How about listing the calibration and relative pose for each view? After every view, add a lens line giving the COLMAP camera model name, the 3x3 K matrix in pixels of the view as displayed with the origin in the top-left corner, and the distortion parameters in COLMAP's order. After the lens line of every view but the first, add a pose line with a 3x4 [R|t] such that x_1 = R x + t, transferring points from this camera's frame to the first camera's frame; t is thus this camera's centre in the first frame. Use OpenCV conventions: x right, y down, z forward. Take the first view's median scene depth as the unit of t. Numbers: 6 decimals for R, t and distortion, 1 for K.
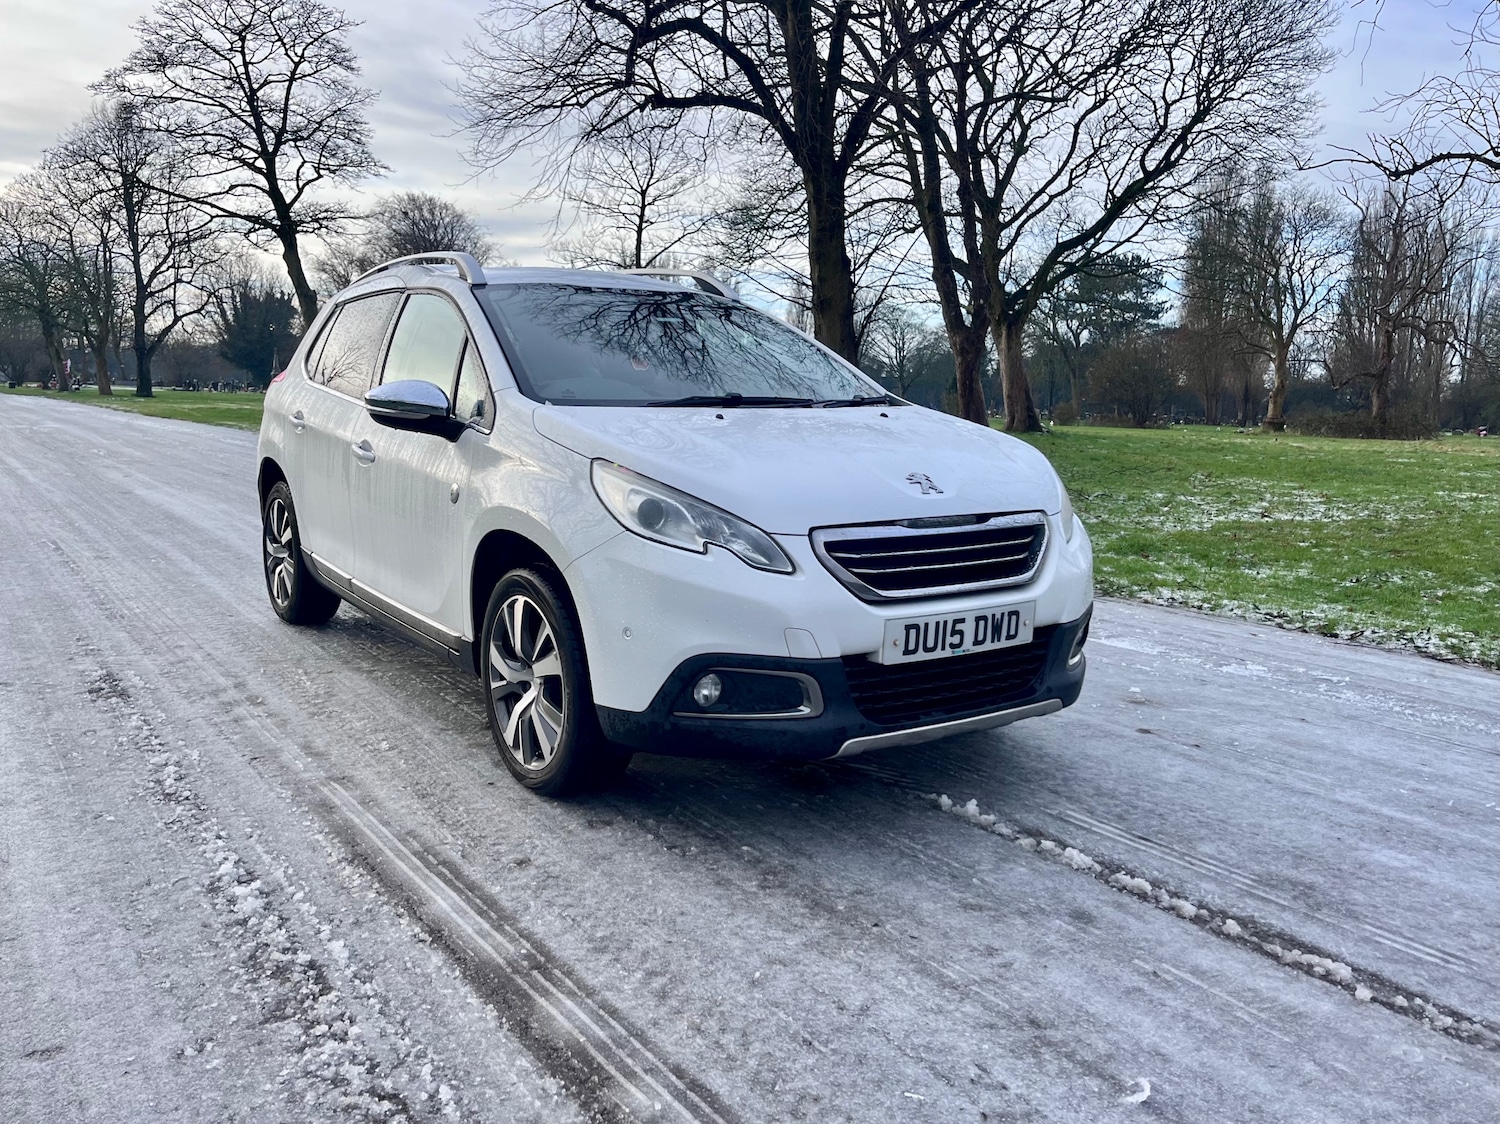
lens RADIAL K [[1207.3, 0, 756.0], [0, 1207.3, 563.5], [0, 0, 1]] dist [0.046505, -0.049073]
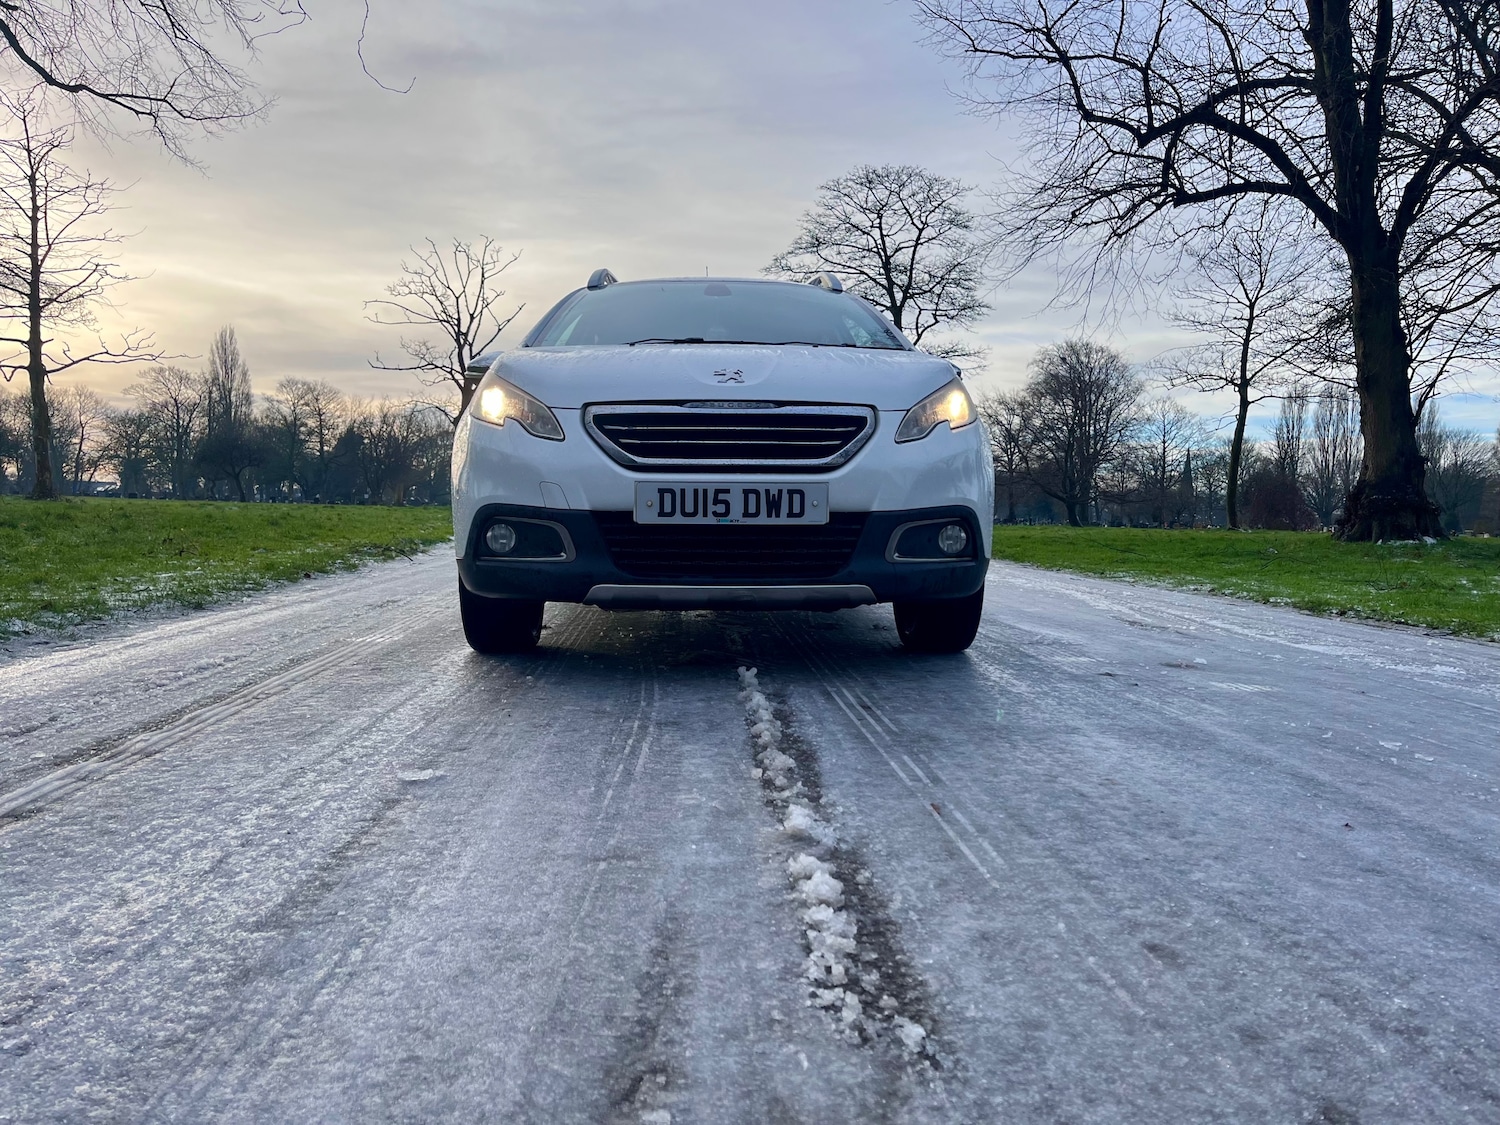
lens RADIAL K [[1147.2, 0, 741.4], [0, 1147.2, 559.8], [0, 0, 1]] dist [0.037243, -0.038657]
pose [[0.843734, 0.010518, -0.536658, 0.613381], [-0.071478, 0.993105, -0.092913, 0.169368], [0.531981, 0.116753, 0.838669, 0.126949]]
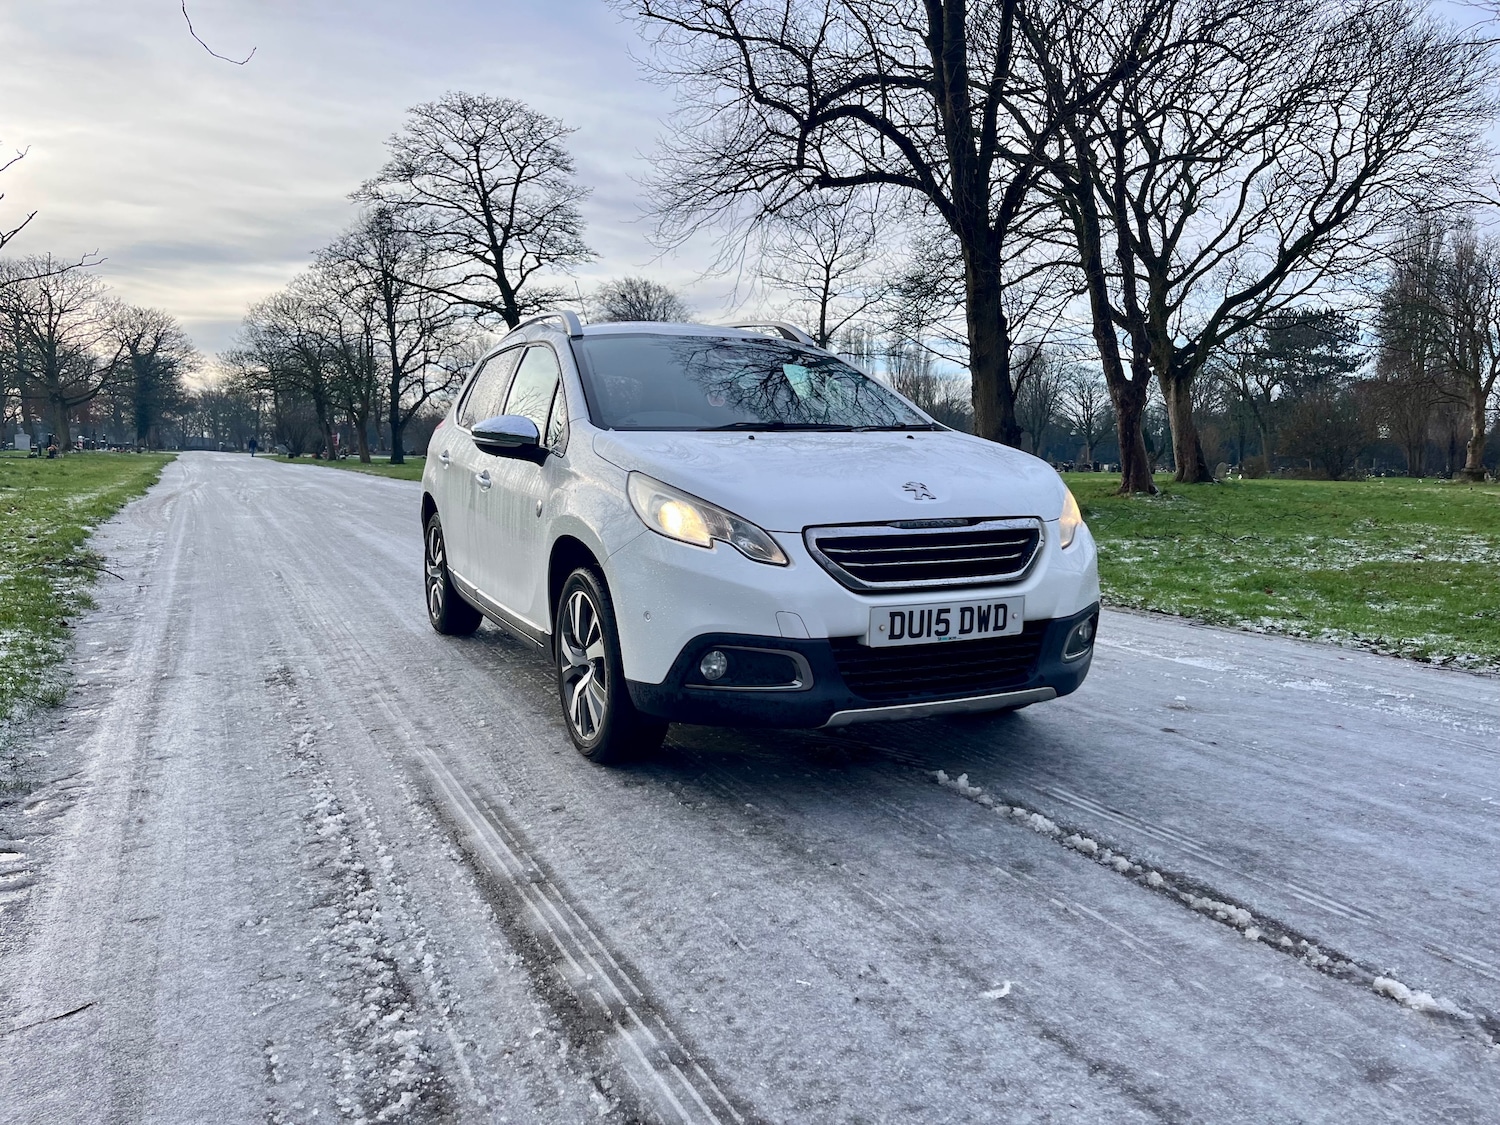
lens RADIAL K [[1147.2, 0, 770.8], [0, 1147.2, 568.4], [0, 0, 1]] dist [0.037243, -0.038657]
pose [[0.987994, -0.000032, -0.154494, 0.144951], [-0.006411, 0.999130, -0.041207, 0.044223], [0.154361, 0.041703, 0.987134, -0.066308]]
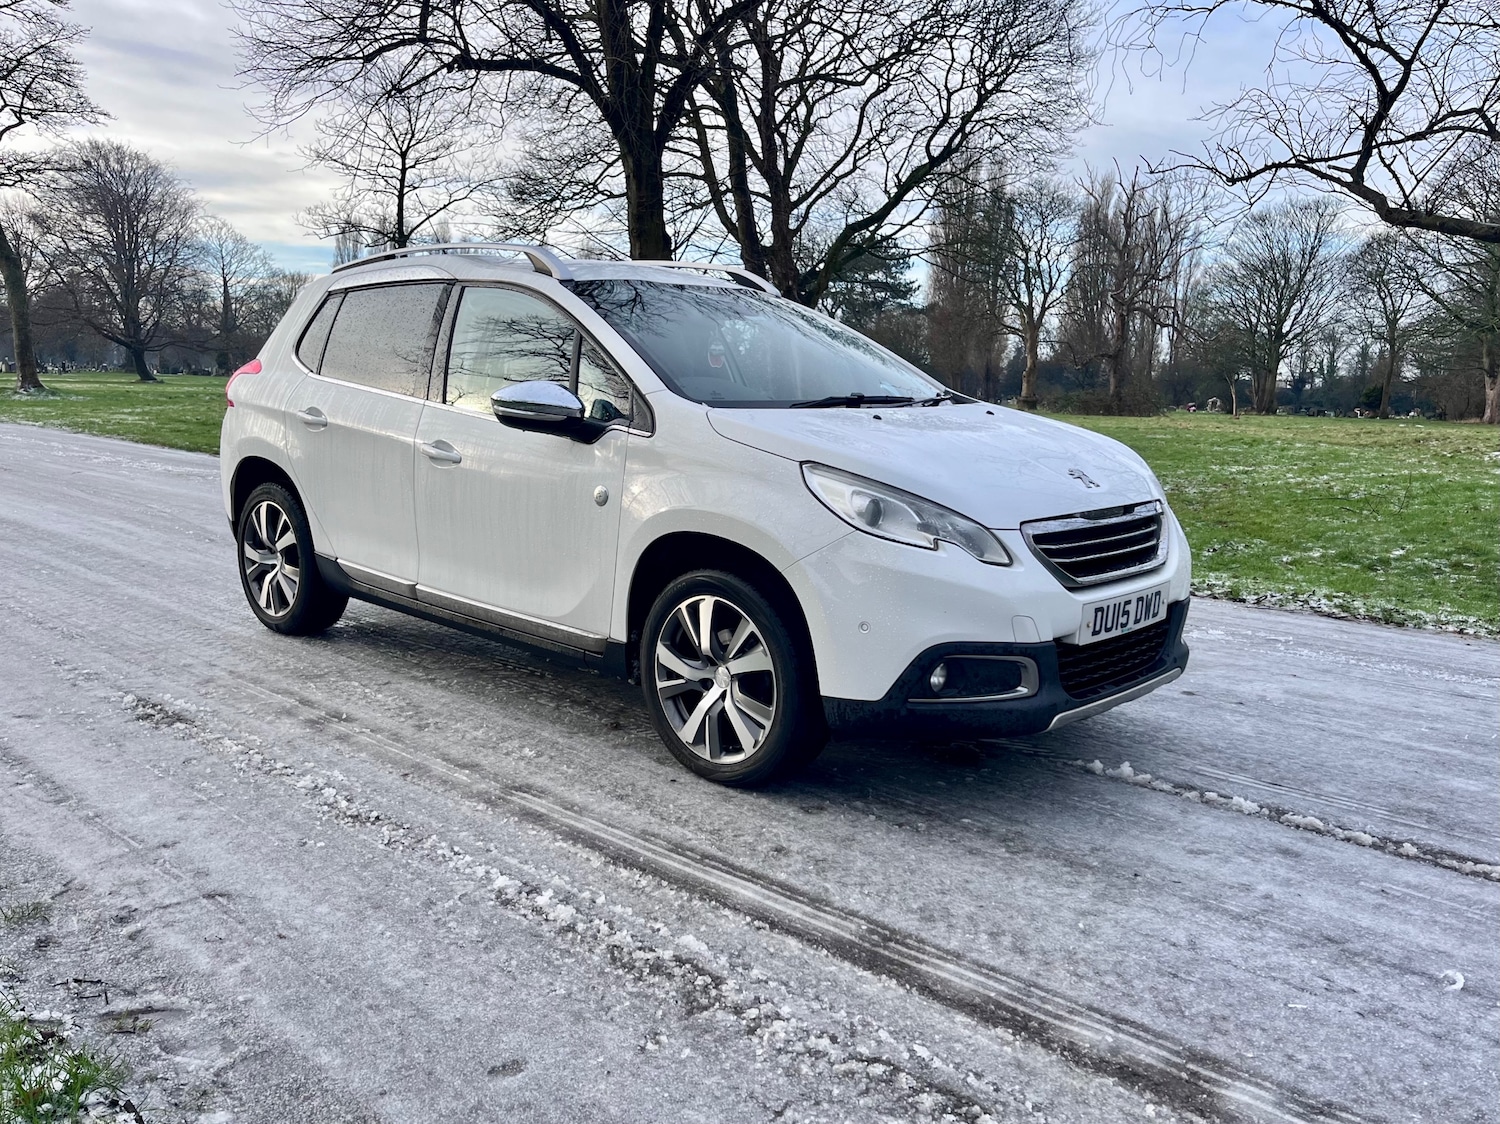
lens RADIAL K [[1233.7, 0, 795.3], [0, 1233.7, 586.4], [0, 0, 1]] dist [0.039589, -0.038235]
pose [[0.972198, -0.039061, 0.230878, -0.324730], [0.031307, 0.998819, 0.037157, -0.015780], [-0.232057, -0.028896, 0.972273, -0.026981]]
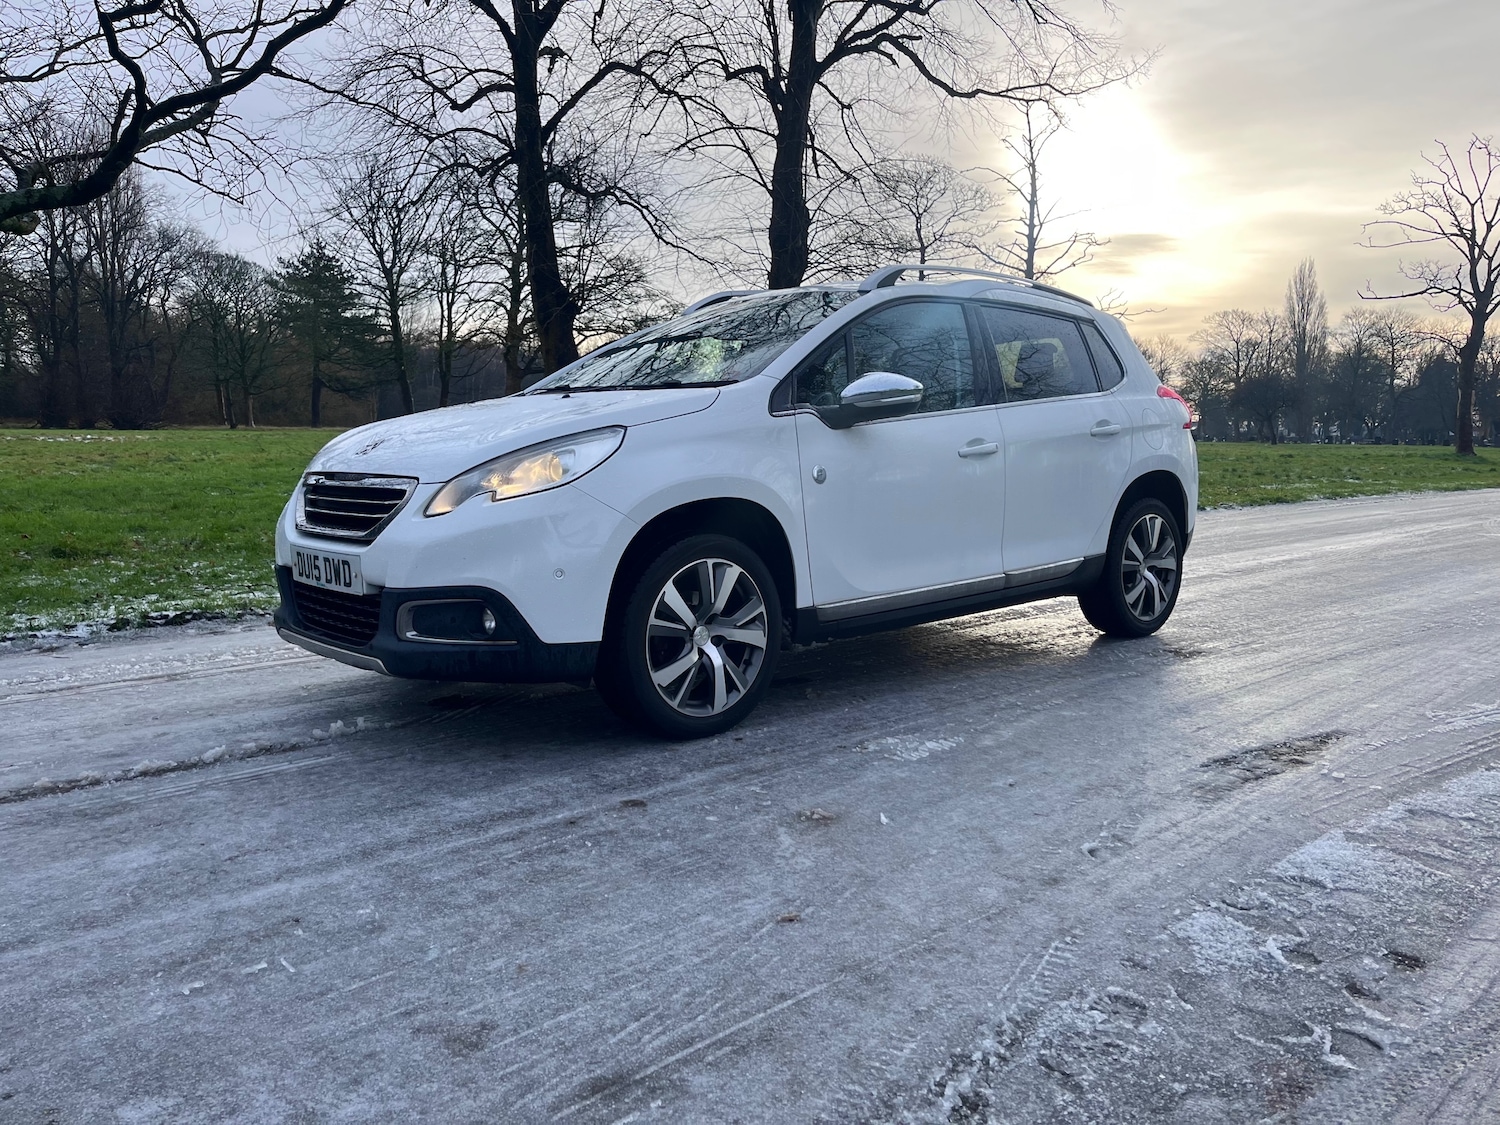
lens RADIAL K [[1147.2, 0, 746.2], [0, 1147.2, 562.5], [0, 0, 1]] dist [0.037243, -0.038657]
pose [[0.114288, 0.083961, -0.989893, 1.125692], [-0.144763, 0.987194, 0.067019, -0.072130], [0.982844, 0.135641, 0.124979, 1.064282]]
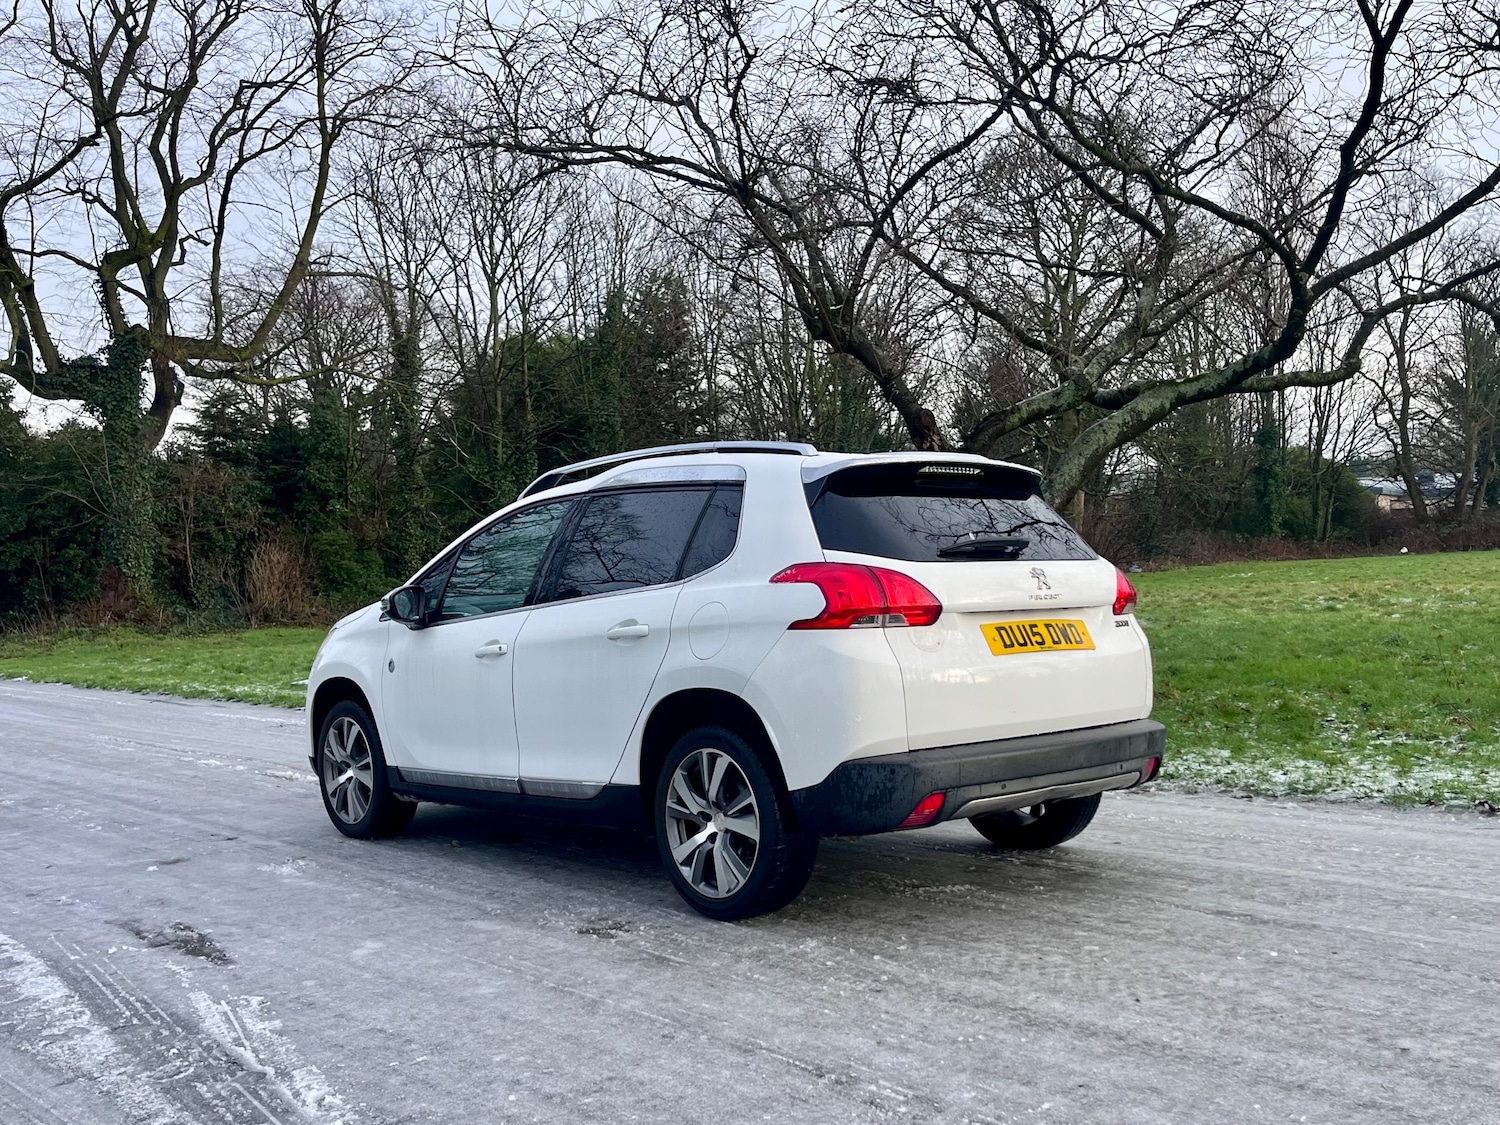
lens RADIAL K [[1503.9, 0, 793.4], [0, 1503.9, 594.6], [0, 0, 1]] dist [0.029717, 0.000000]
pose [[-0.990632, 0.004583, -0.136482, -0.089066], [-0.016958, 0.987572, 0.156251, -0.442565], [0.135502, 0.157101, -0.978243, 2.965948]]
